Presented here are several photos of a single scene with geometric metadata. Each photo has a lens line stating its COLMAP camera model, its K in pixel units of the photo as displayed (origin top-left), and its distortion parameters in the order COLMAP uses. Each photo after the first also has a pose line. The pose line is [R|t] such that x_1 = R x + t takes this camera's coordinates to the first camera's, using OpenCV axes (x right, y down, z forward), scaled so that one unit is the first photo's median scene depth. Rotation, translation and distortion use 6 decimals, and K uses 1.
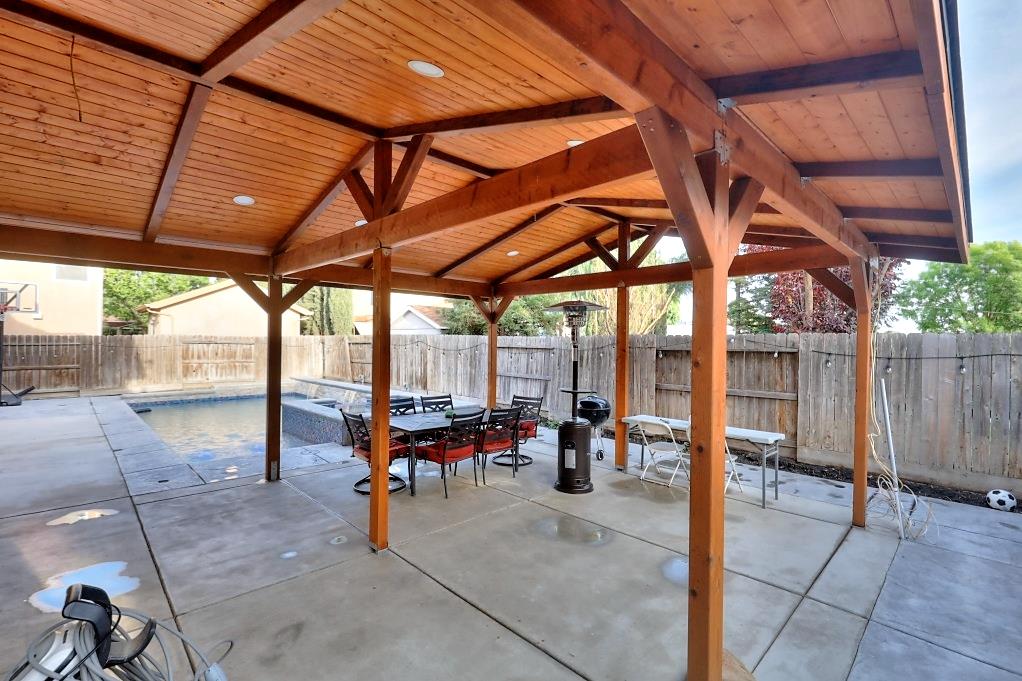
lens RADIAL K [[463.5, 0, 513.2], [0, 463.5, 341.1], [0, 0, 1]] dist [-0.002172, -0.000333]
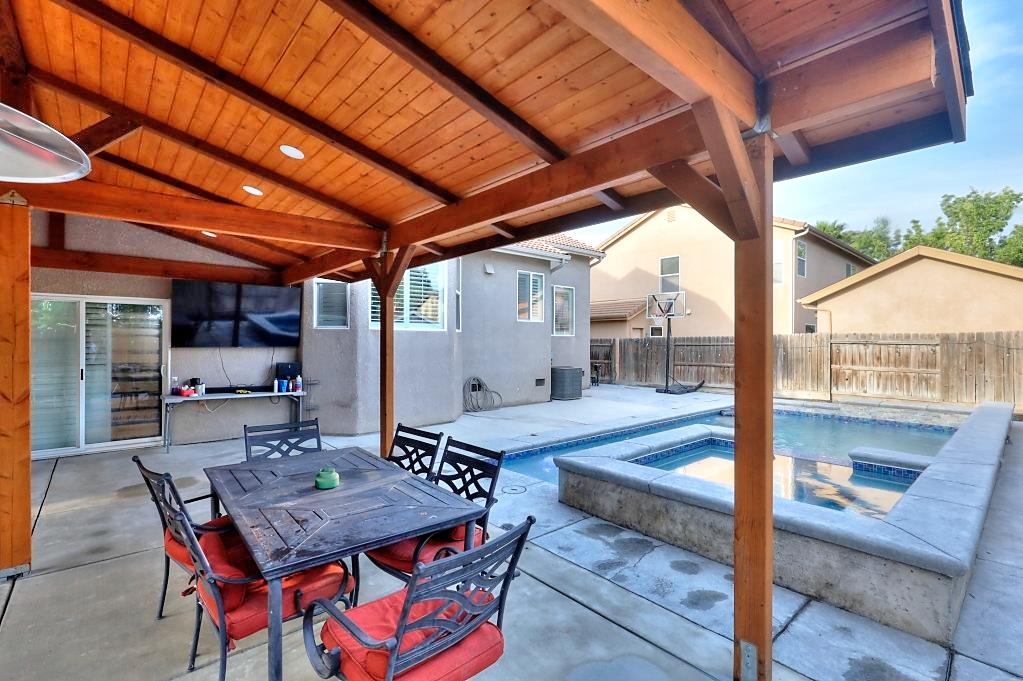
lens RADIAL K [[464.0, 0, 513.7], [0, 464.0, 341.1], [0, 0, 1]] dist [-0.002172, -0.000333]
pose [[-0.053502, -0.012342, -0.998491, 0.142807], [-0.004851, 0.999915, -0.012100, 0.014955], [0.998556, 0.004196, -0.053558, 0.578432]]
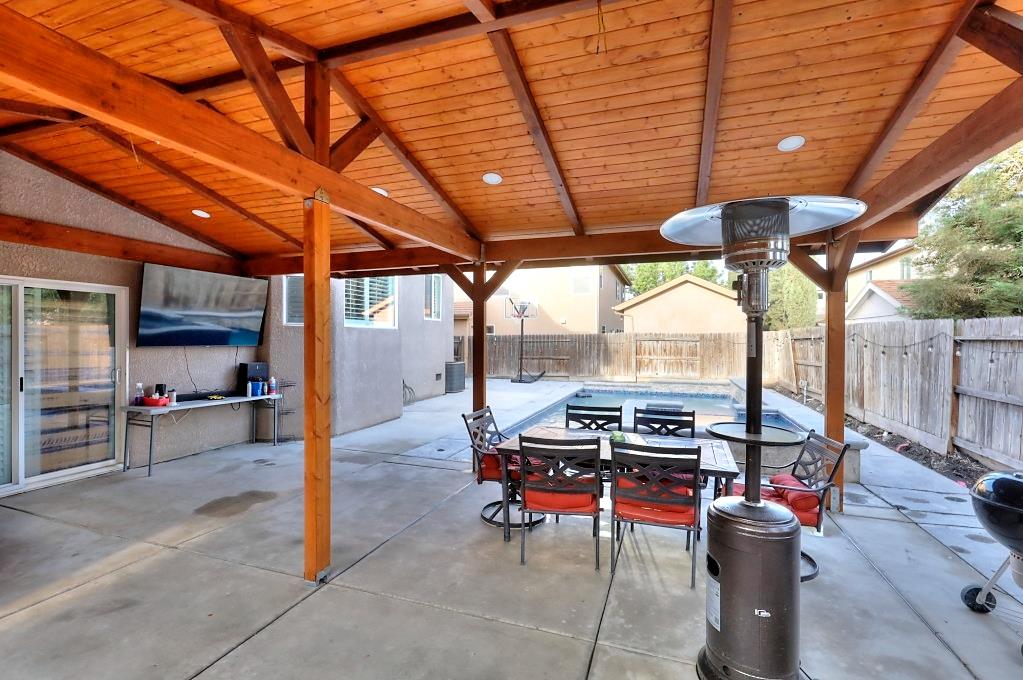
lens RADIAL K [[464.0, 0, 513.7], [0, 464.0, 340.6], [0, 0, 1]] dist [-0.002172, -0.000333]
pose [[0.447469, -0.005337, -0.894283, 0.172005], [0.000031, 0.999982, -0.005953, 0.014275], [0.894299, 0.002636, 0.447461, 0.285370]]
